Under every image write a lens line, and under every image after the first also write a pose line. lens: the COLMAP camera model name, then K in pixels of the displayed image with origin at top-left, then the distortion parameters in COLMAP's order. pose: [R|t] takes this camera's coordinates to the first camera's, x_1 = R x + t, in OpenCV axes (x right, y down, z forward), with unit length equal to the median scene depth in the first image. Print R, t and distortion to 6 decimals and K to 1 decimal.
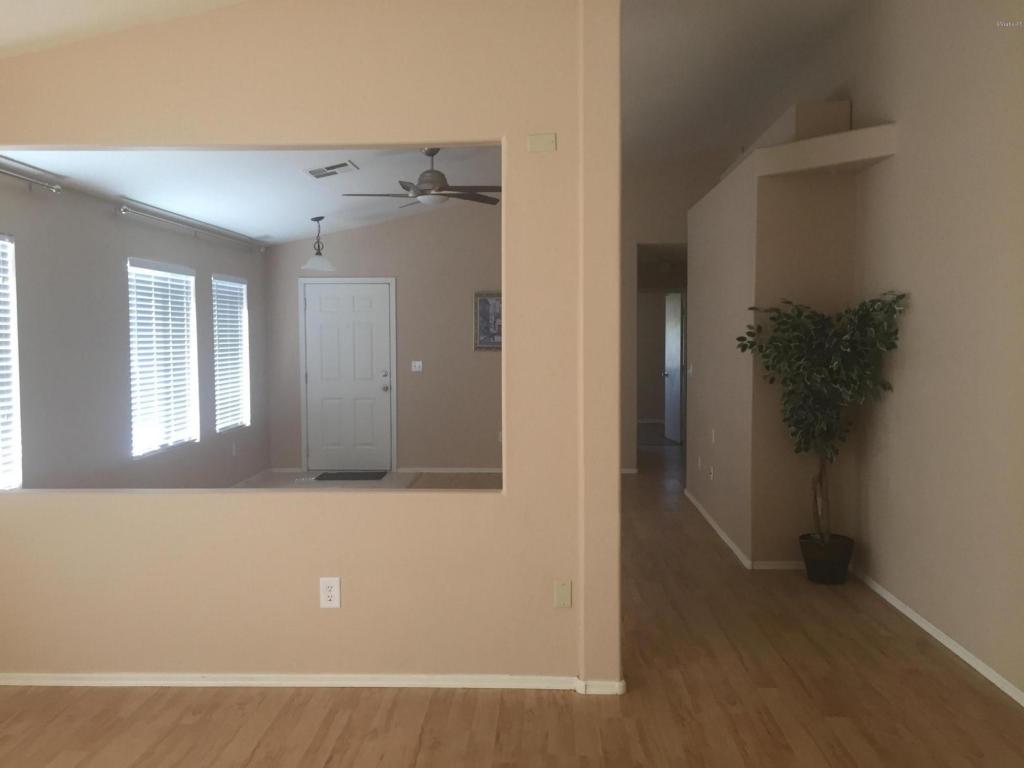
lens RADIAL K [[872.8, 0, 512.0], [0, 872.8, 384.0], [0, 0, 1]] dist [0.092101, -0.121698]
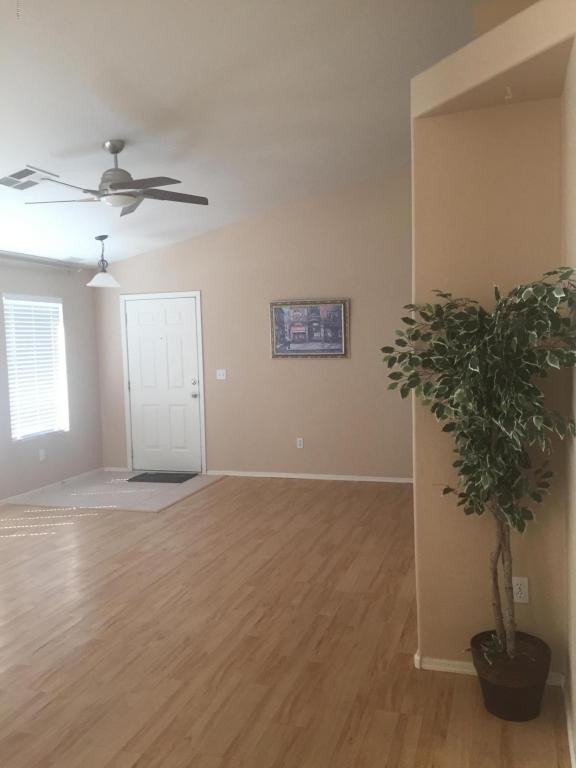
lens RADIAL K [[654.6, 0, 288.0], [0, 654.6, 384.0], [0, 0, 1]] dist [0.092101, -0.121698]
pose [[0.958284, -0.007568, -0.285716, 0.199624], [0.011602, 0.999855, 0.012427, -0.018418], [0.285581, -0.015223, 0.958234, 0.276684]]
